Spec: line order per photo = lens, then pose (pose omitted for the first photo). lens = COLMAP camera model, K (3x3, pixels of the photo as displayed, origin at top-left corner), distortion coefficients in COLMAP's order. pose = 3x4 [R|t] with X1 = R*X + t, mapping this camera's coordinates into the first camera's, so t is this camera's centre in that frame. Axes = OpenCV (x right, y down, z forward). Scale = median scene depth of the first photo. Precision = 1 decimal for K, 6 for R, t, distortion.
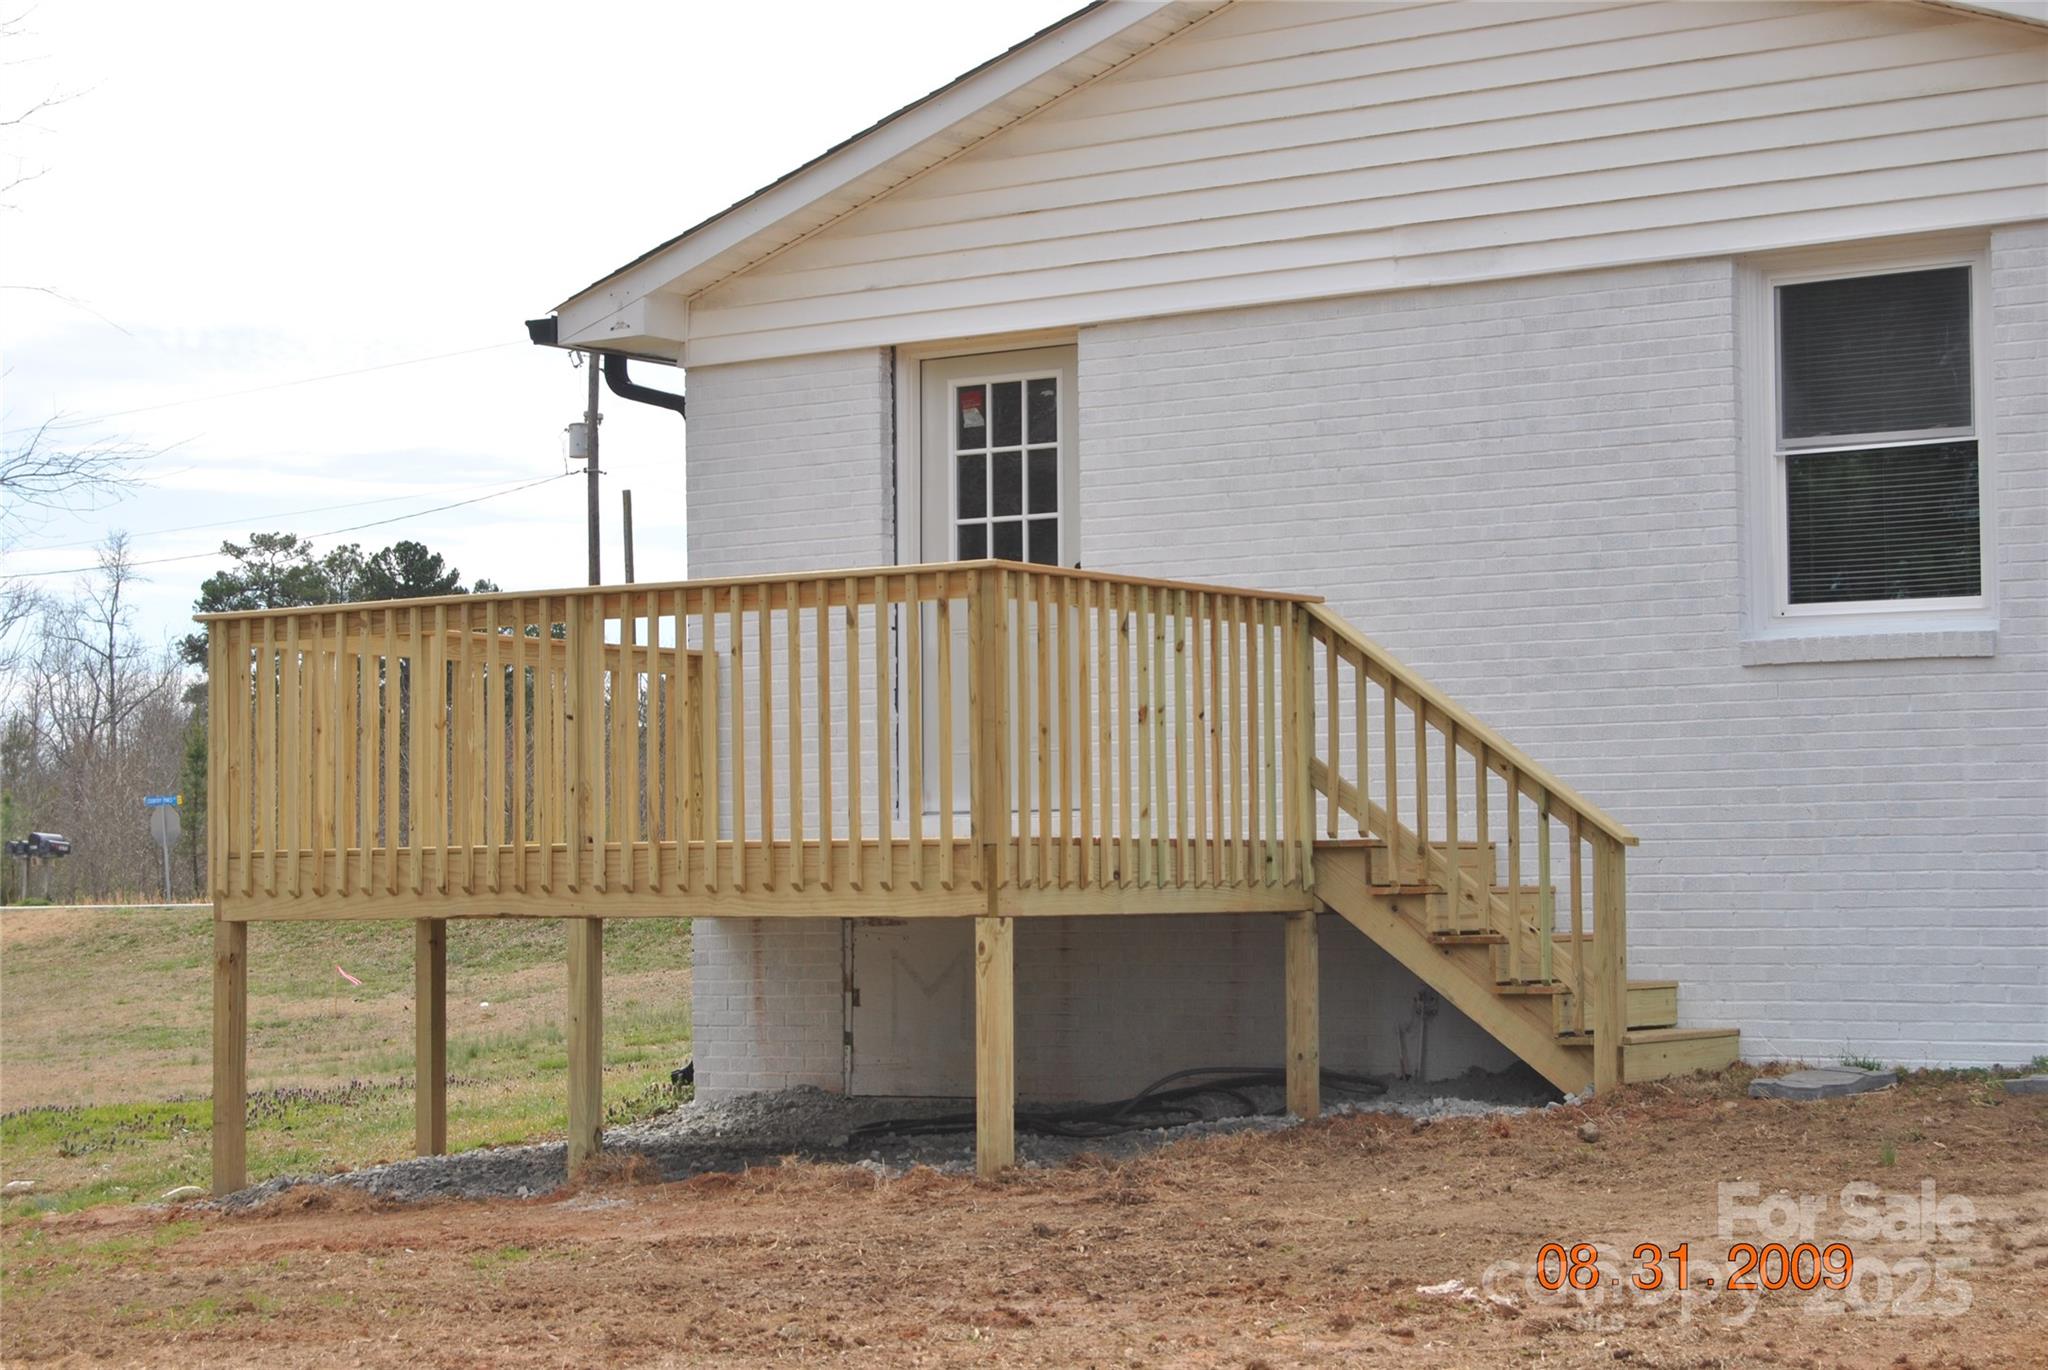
lens RADIAL K [[3838.4, 0, 1024.0], [0, 3838.4, 685.0], [0, 0, 1]] dist [-0.071952, -0.260917]
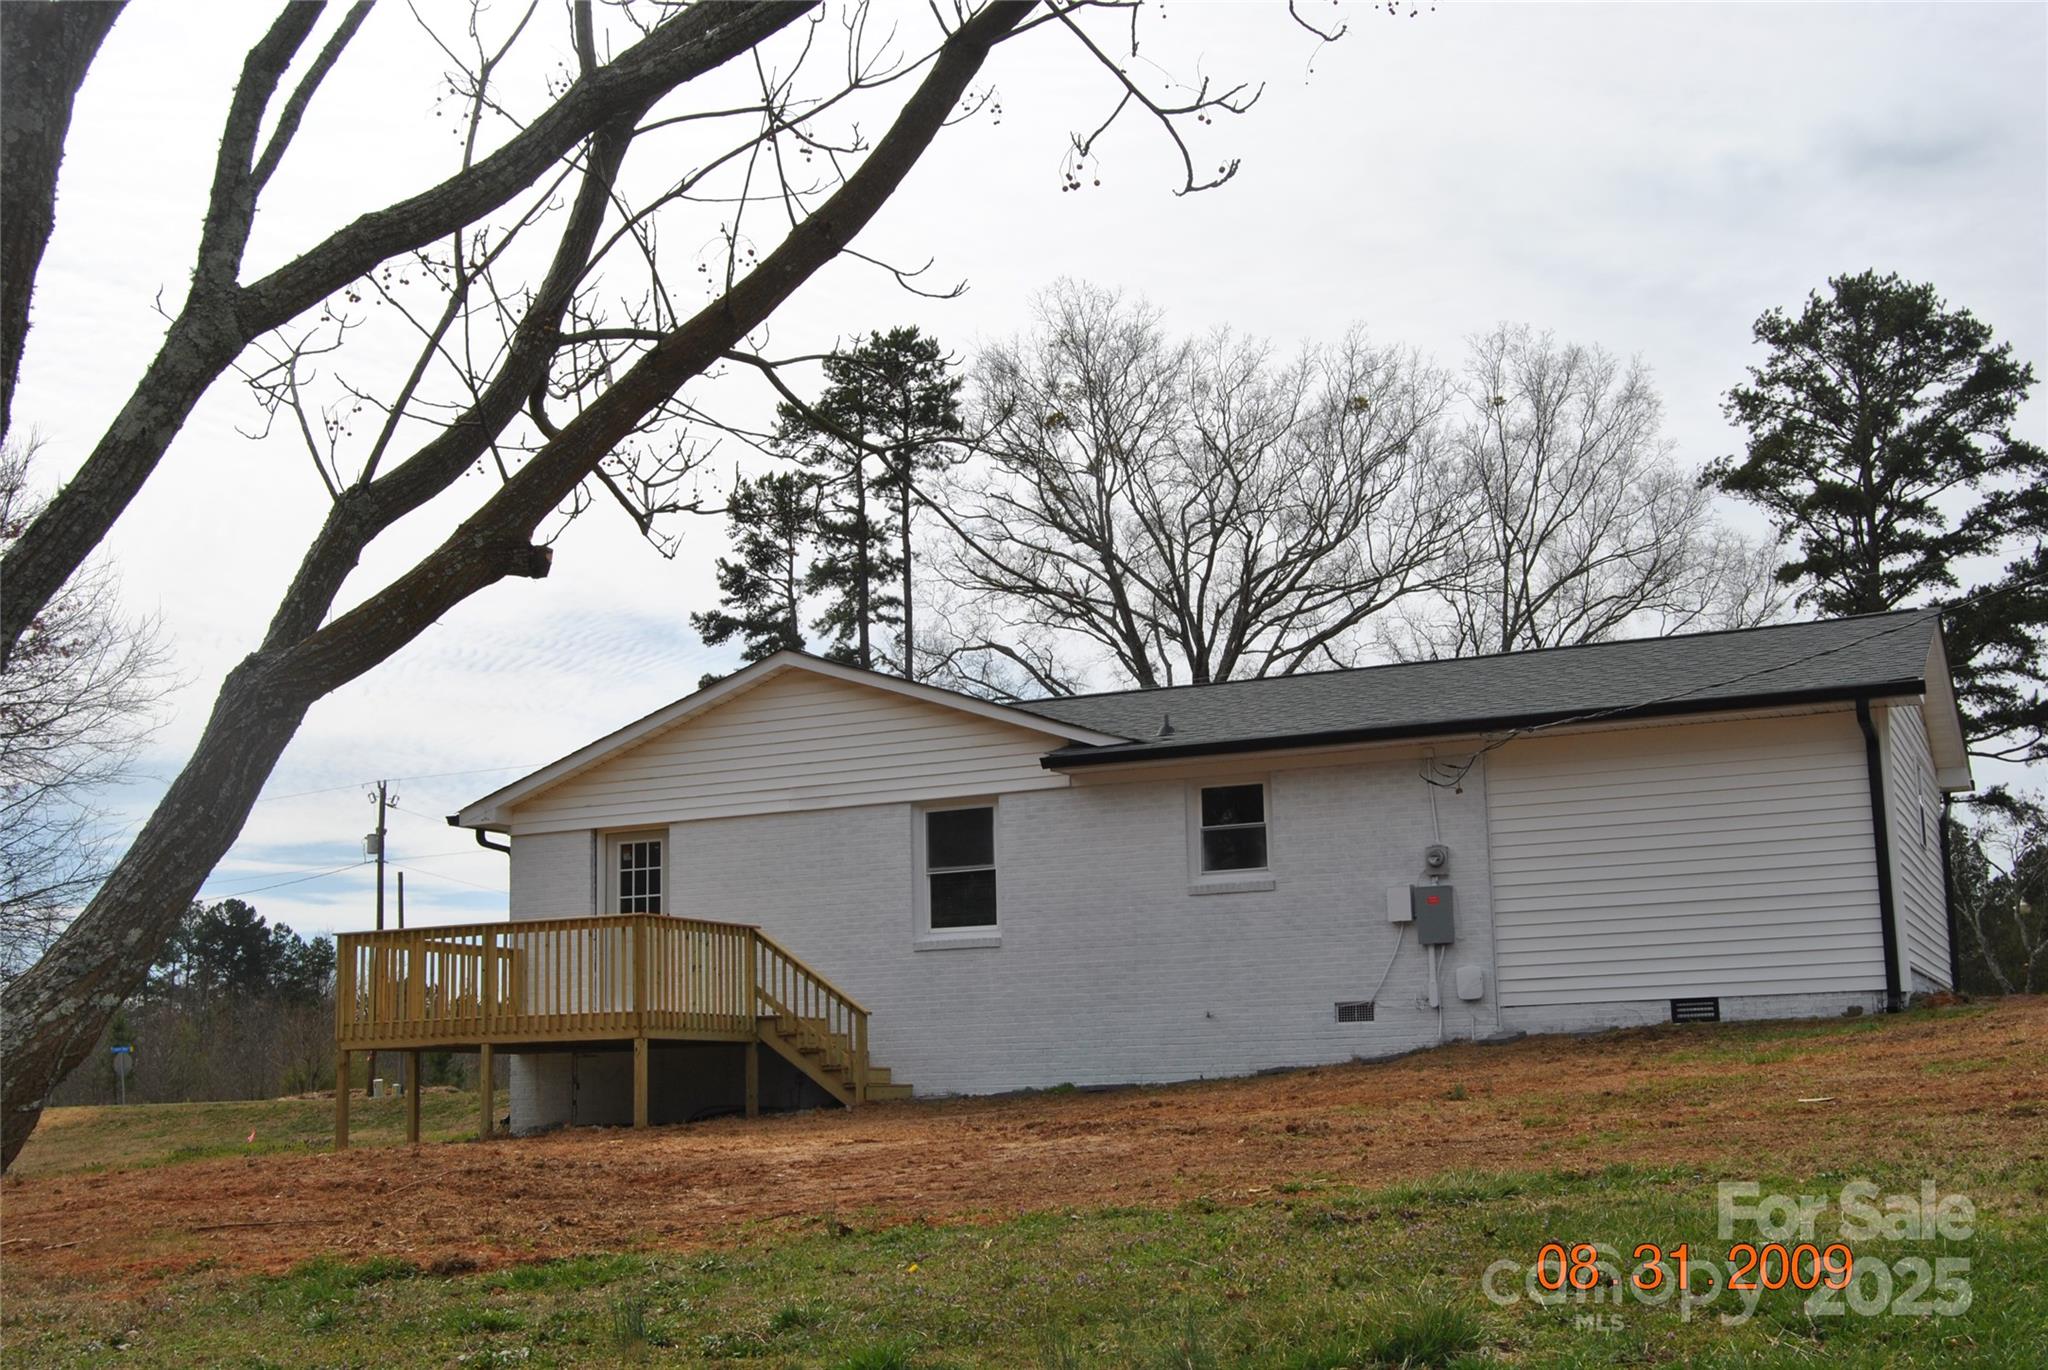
lens RADIAL K [[2373.5, 0, 1024.0], [0, 2373.5, 685.0], [0, 0, 1]] dist [-0.059622, -0.011965]
pose [[0.985519, 0.014239, 0.168966, -0.024462], [0.007368, 0.991931, -0.126564, 0.021400], [-0.169405, 0.125976, 0.977462, -0.697798]]
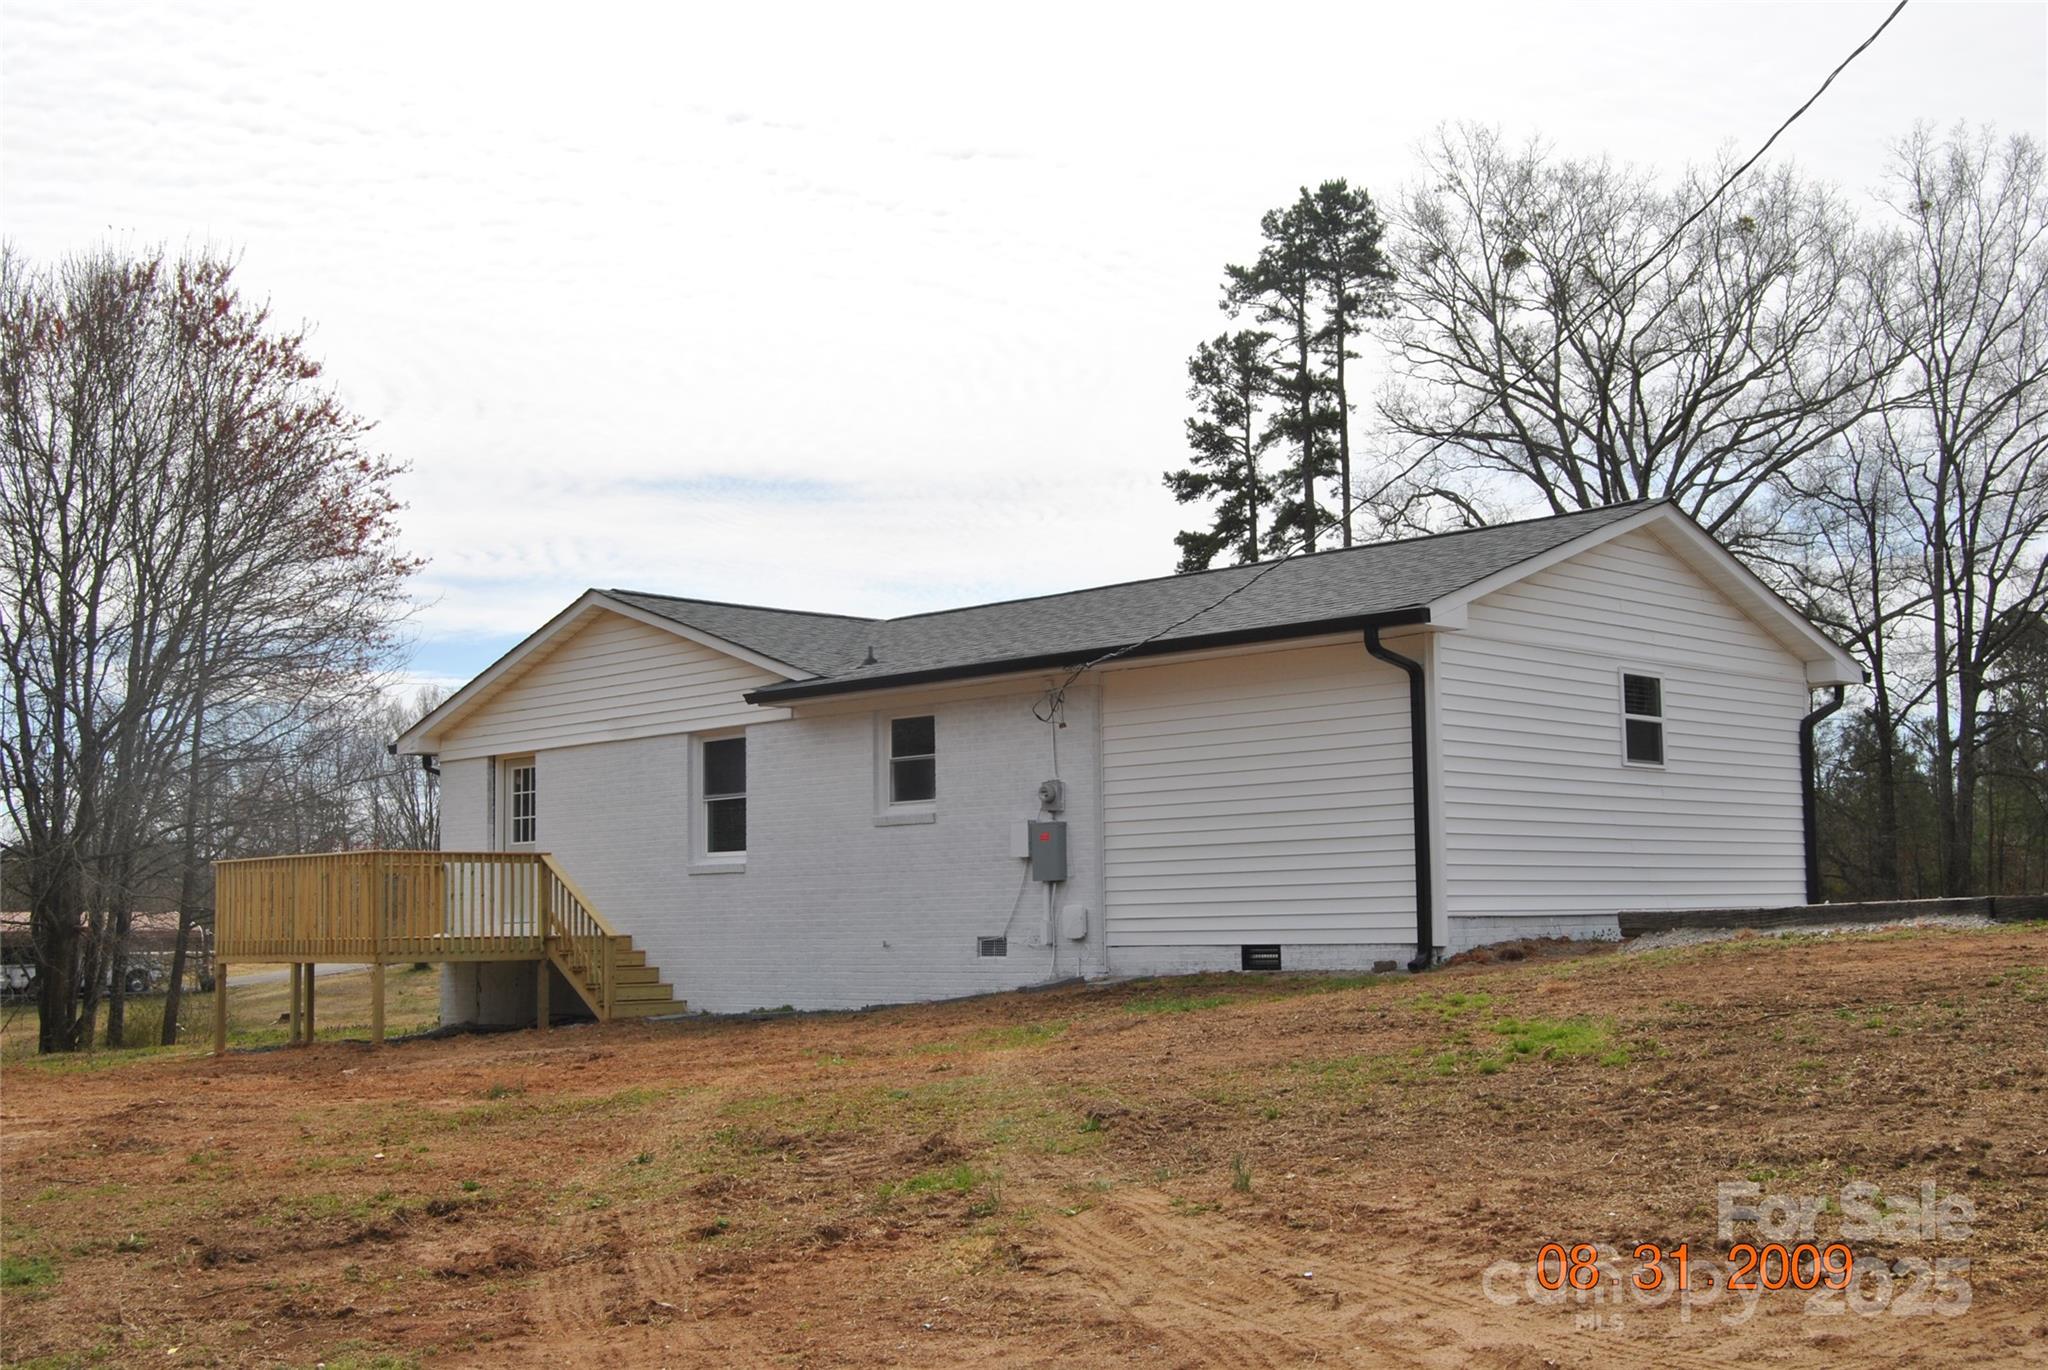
lens RADIAL K [[2266.4, 0, 1024.0], [0, 2266.4, 685.0], [0, 0, 1]] dist [-0.098704, -0.010764]
pose [[0.987032, -0.028272, -0.158014, 0.709472], [0.020079, 0.998382, -0.053208, -0.051984], [0.159262, 0.049345, 0.986002, -0.651419]]
